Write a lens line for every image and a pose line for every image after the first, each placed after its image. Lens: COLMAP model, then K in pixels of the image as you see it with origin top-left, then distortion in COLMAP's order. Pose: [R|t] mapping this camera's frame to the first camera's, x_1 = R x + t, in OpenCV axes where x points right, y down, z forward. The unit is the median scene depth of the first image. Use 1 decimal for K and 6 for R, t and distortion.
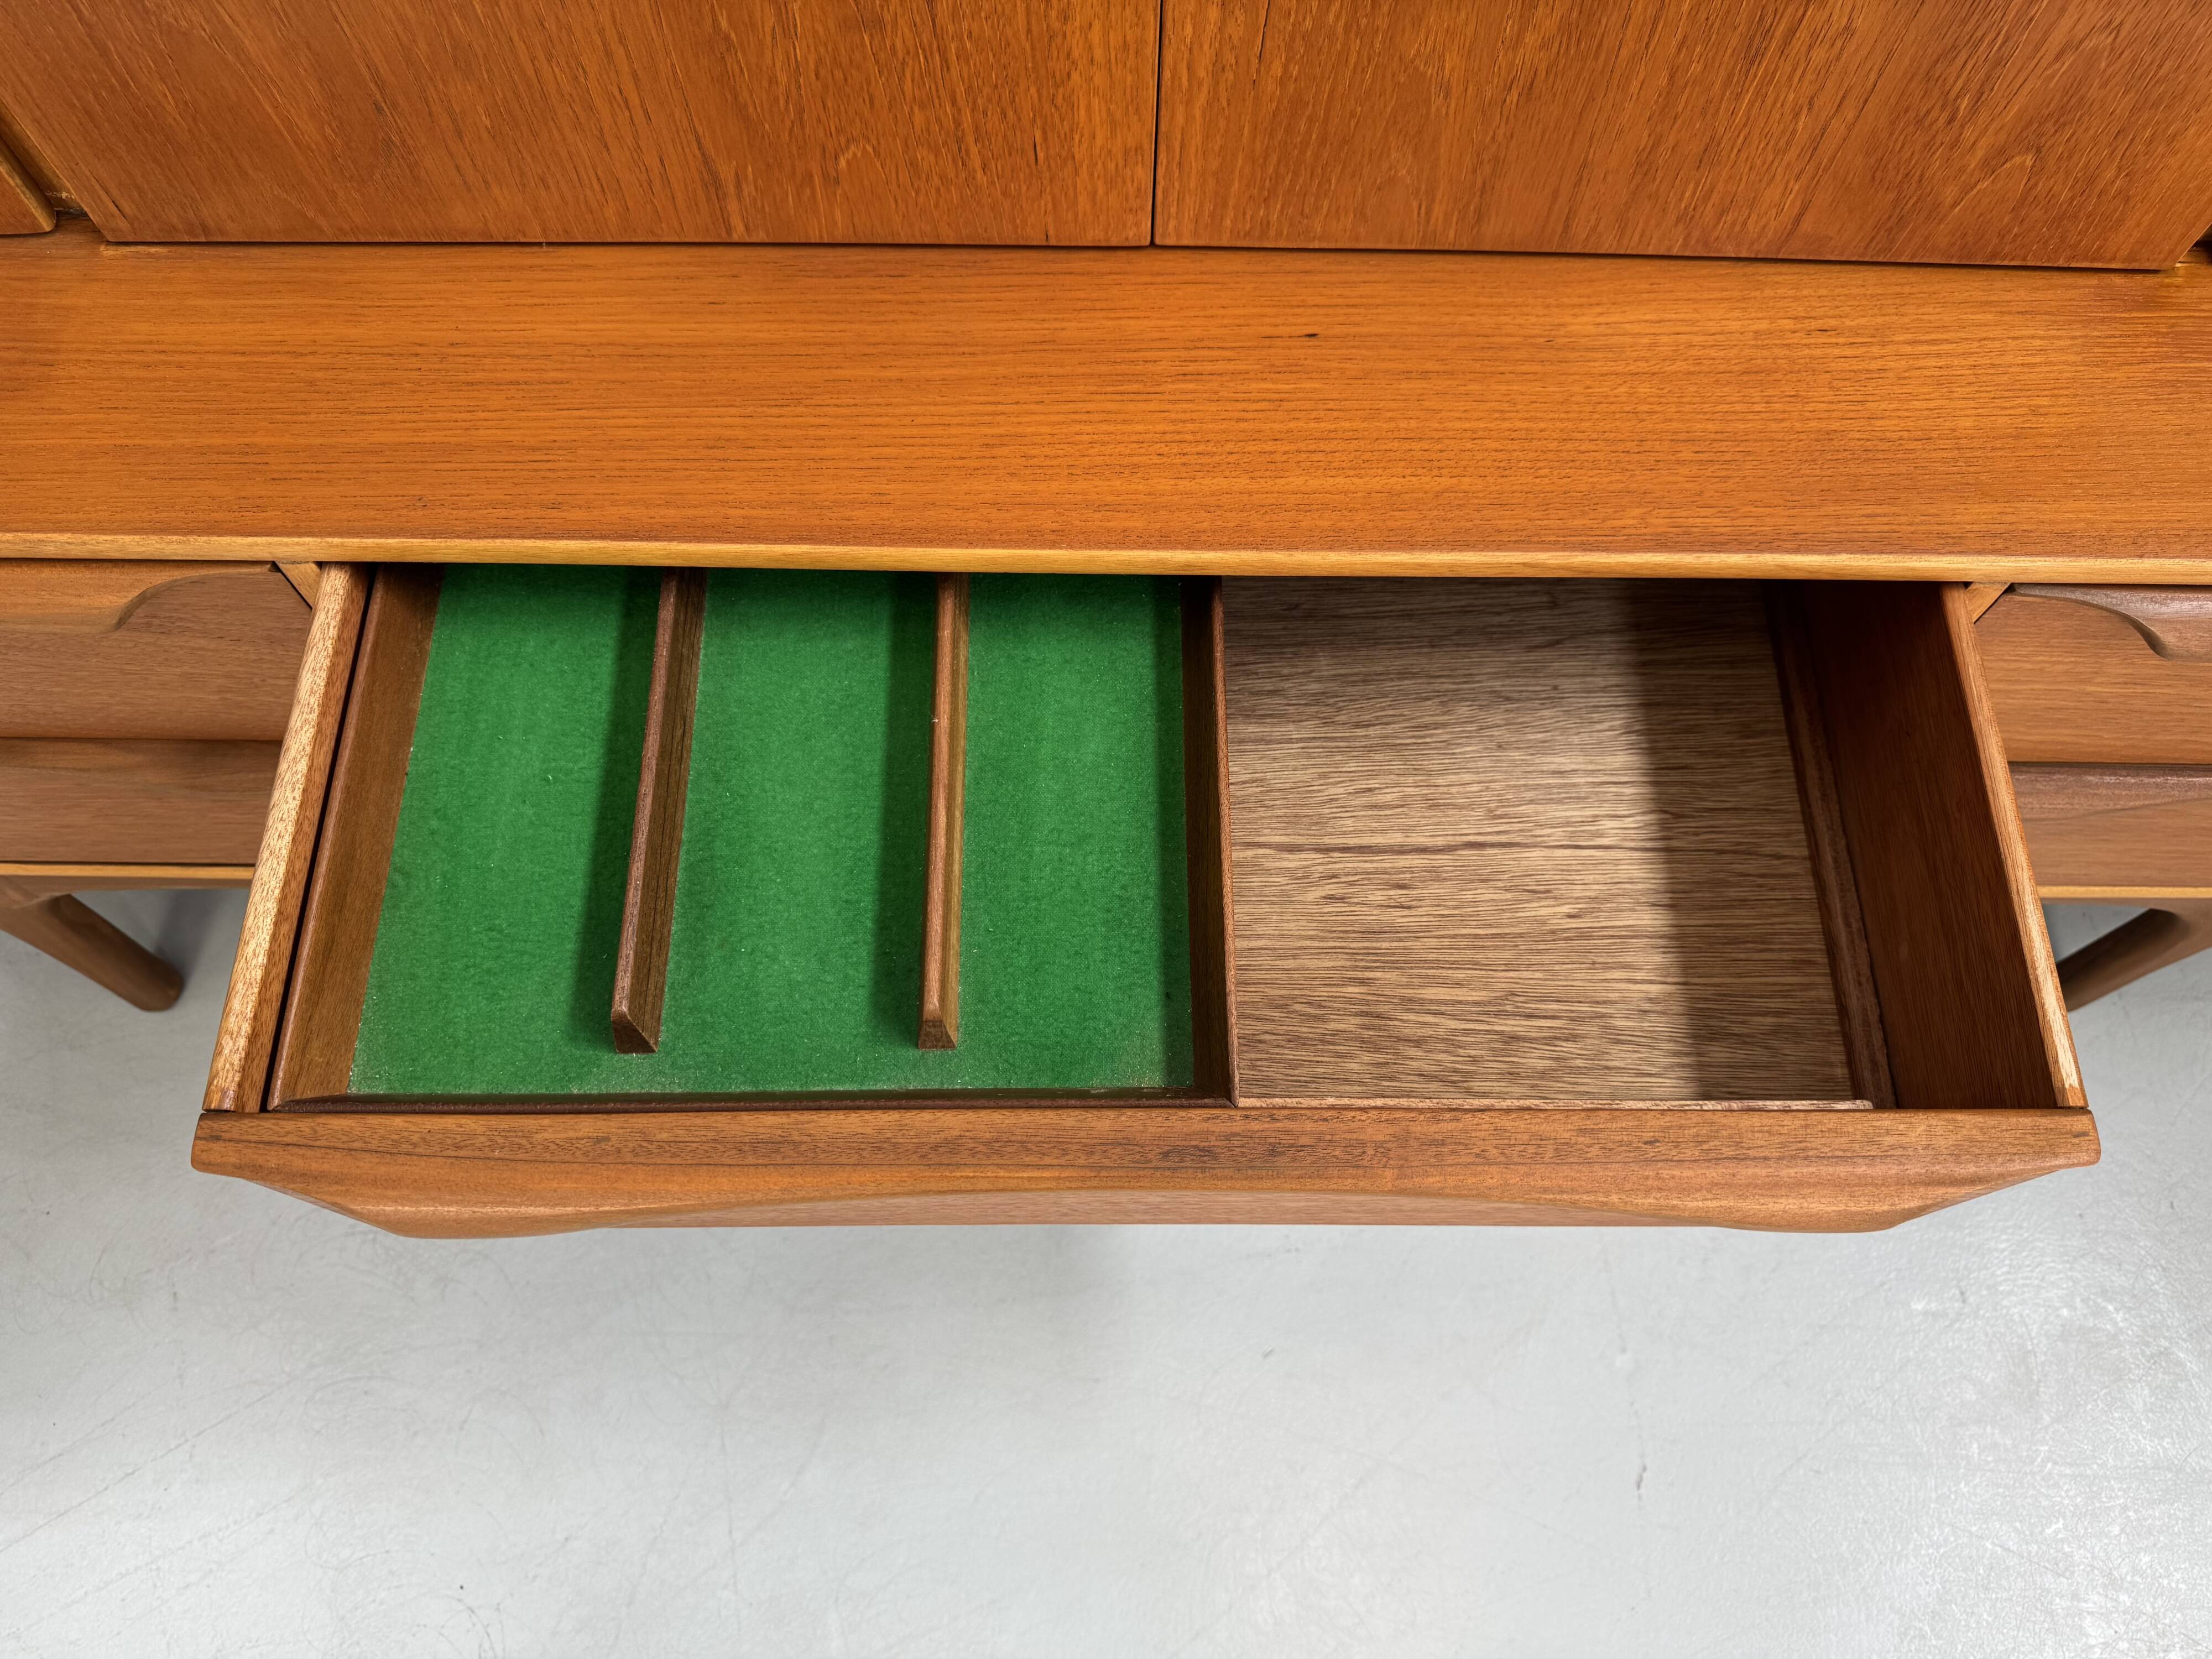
lens RADIAL K [[1594.8, 0, 1114.8], [0, 1594.8, 833.2], [0, 0, 1]] dist [0.000266, -0.008788]
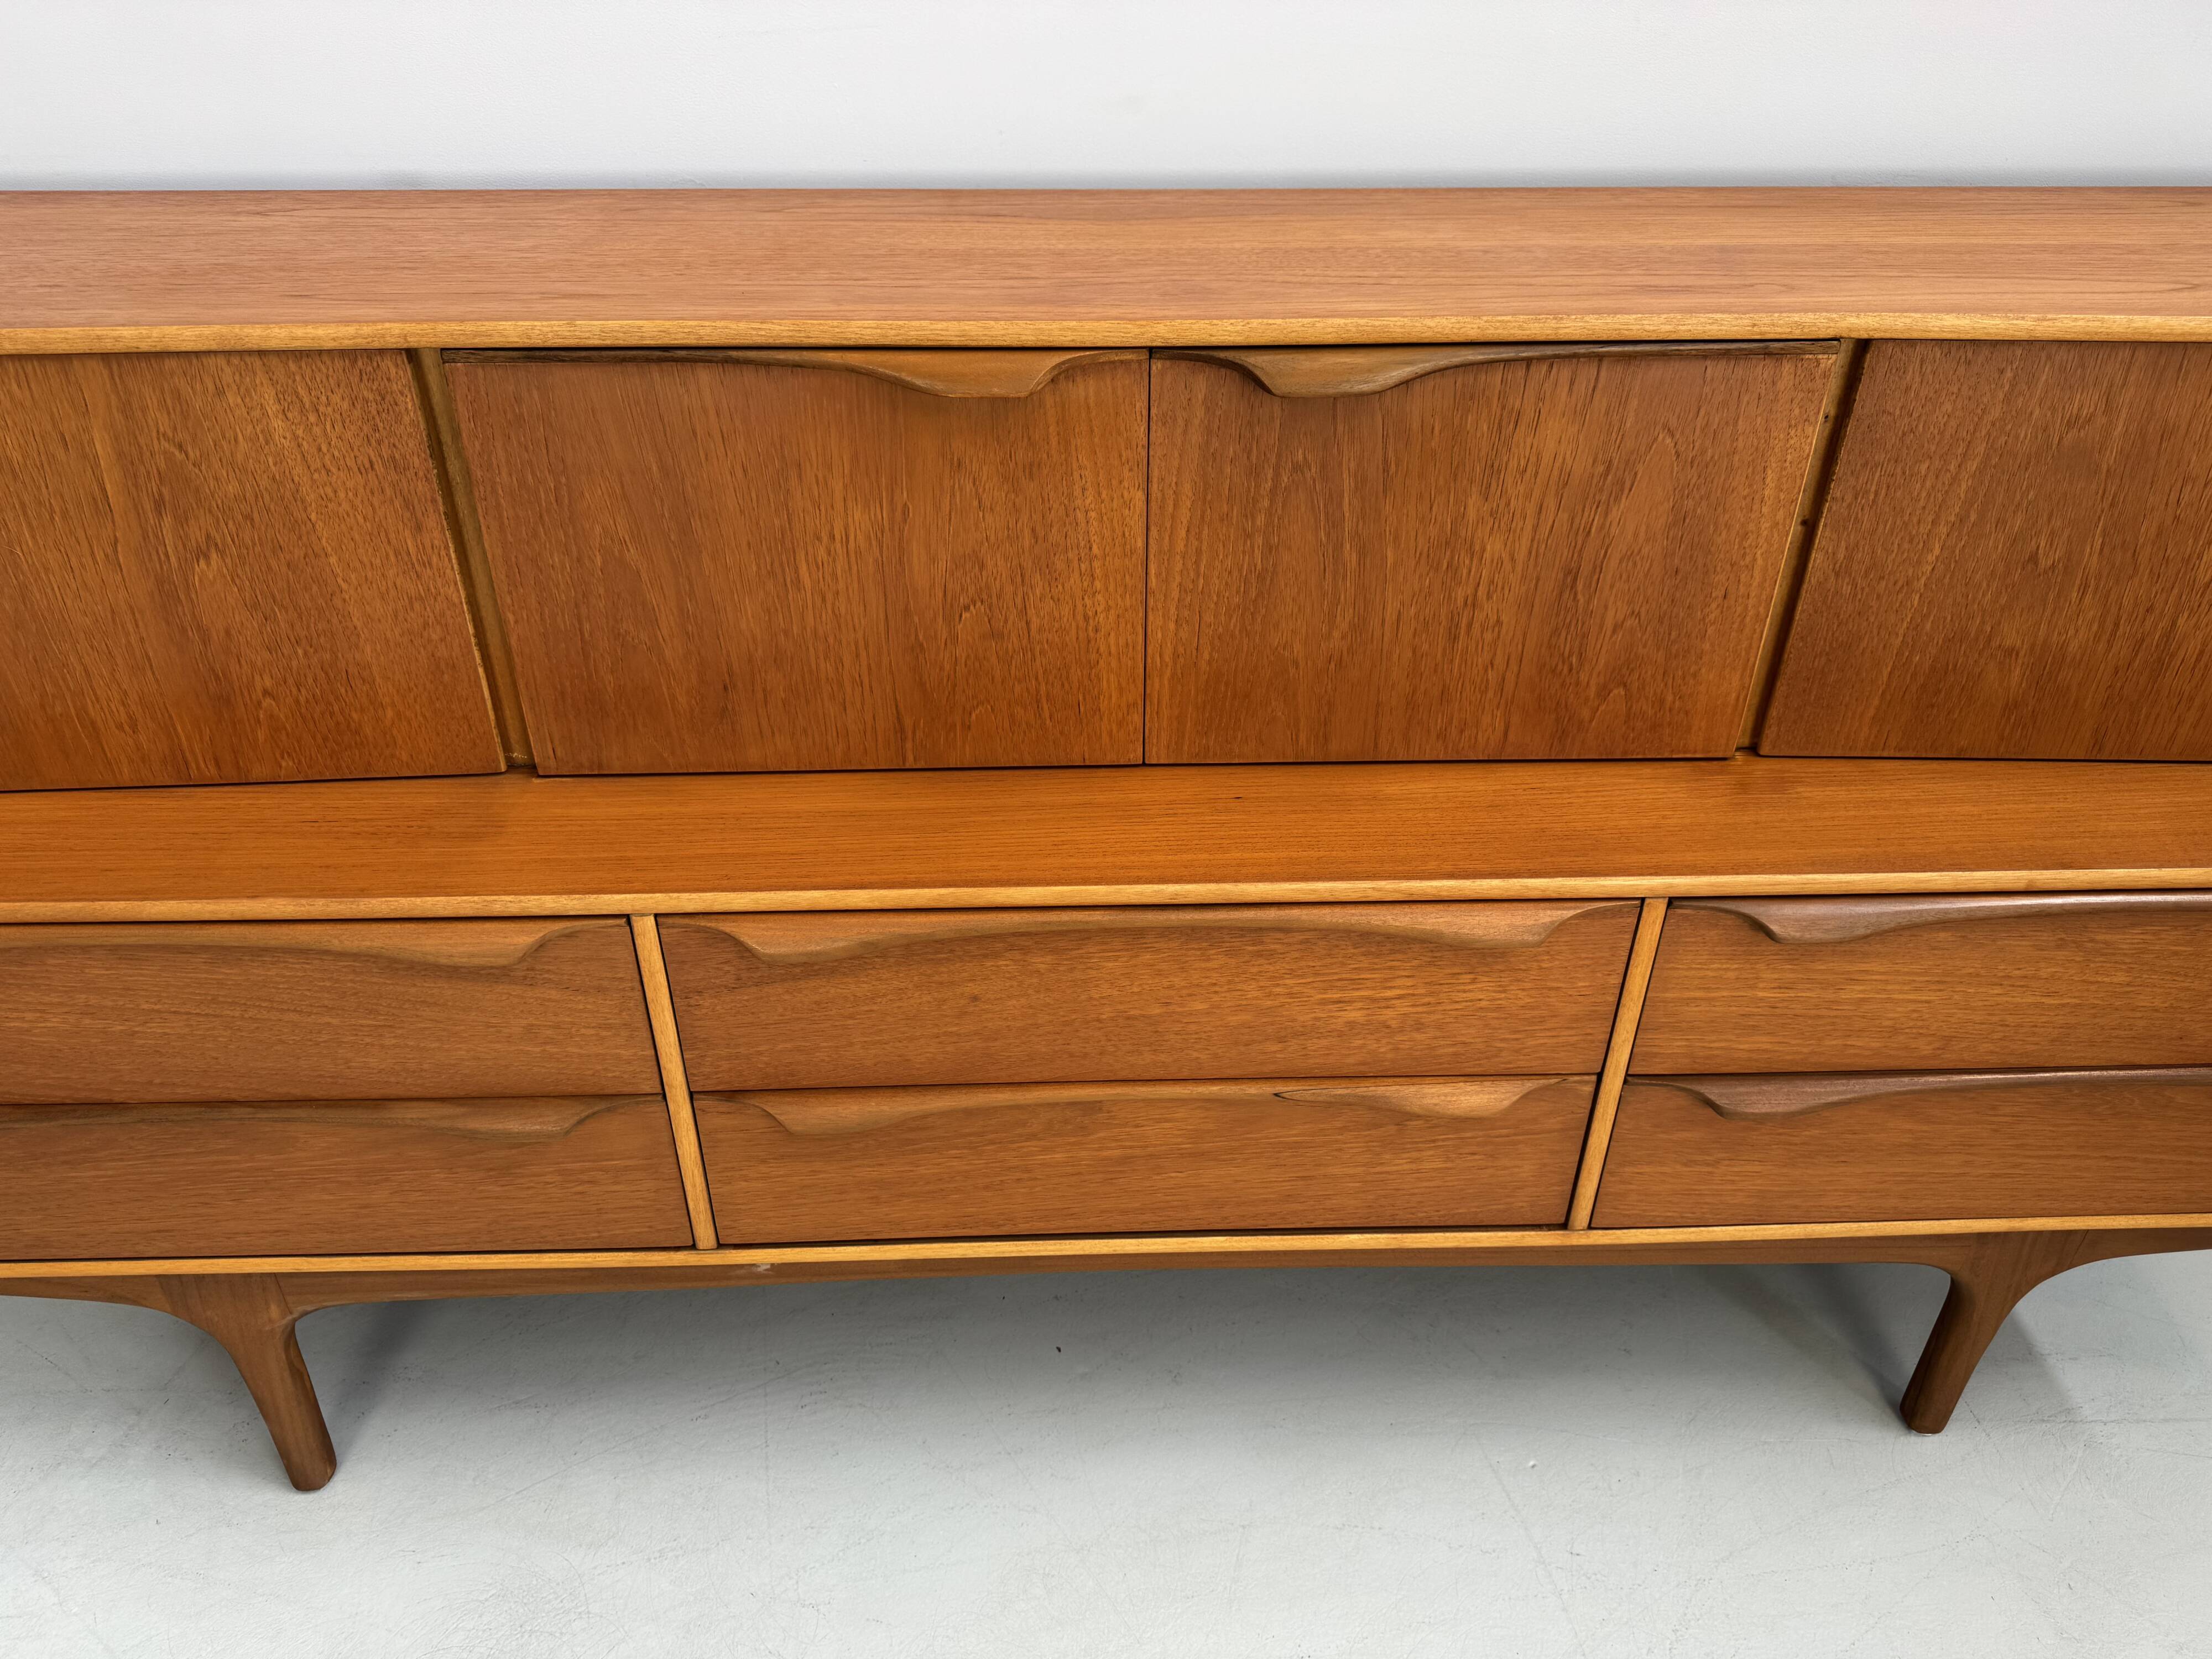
lens RADIAL K [[1569.2, 0, 1105.9], [0, 1569.2, 843.2], [0, 0, 1]] dist [0.095875, -0.143733]
pose [[0.999112, -0.031688, 0.027781, -0.071688], [0.041642, 0.843602, -0.535352, 0.656262], [-0.006471, 0.536033, 0.844172, -0.431227]]
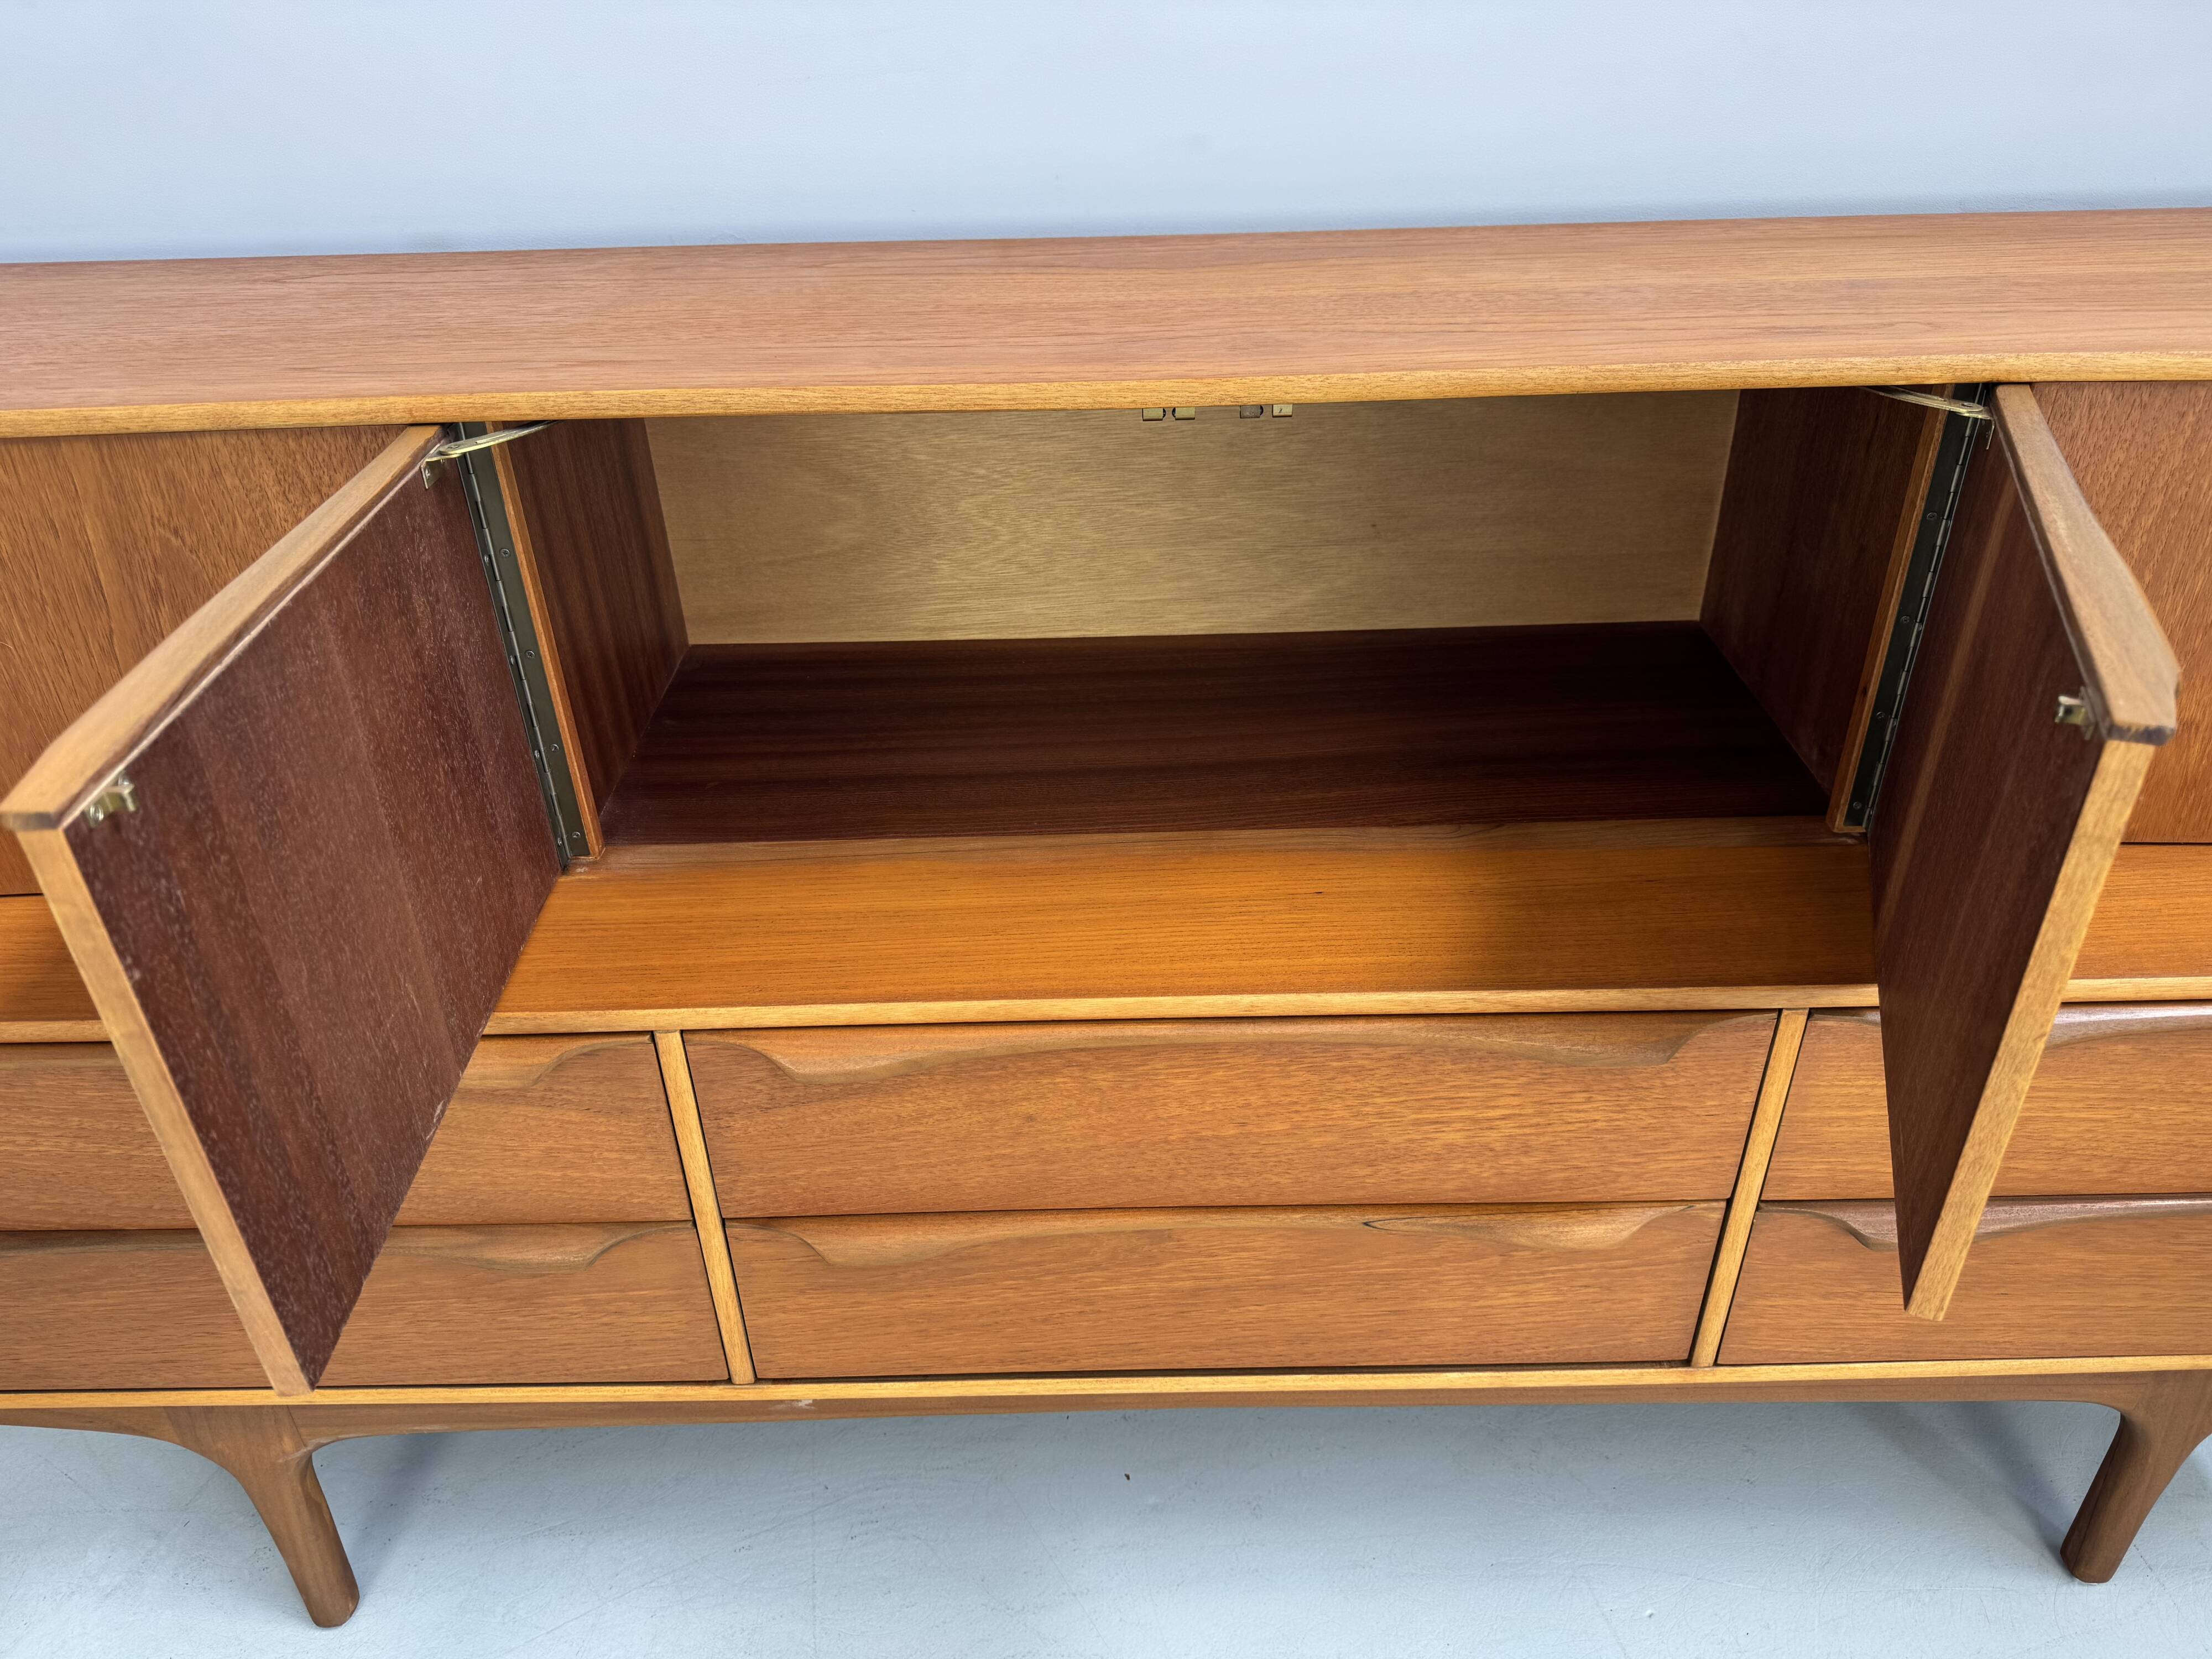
lens RADIAL K [[1580.2, 0, 1104.8], [0, 1580.2, 839.7], [0, 0, 1]] dist [0.067066, -0.089605]
pose [[0.999146, -0.038127, -0.015912, -0.063197], [0.022701, 0.828444, -0.559612, 0.526036], [0.034518, 0.558773, 0.828602, -0.341662]]
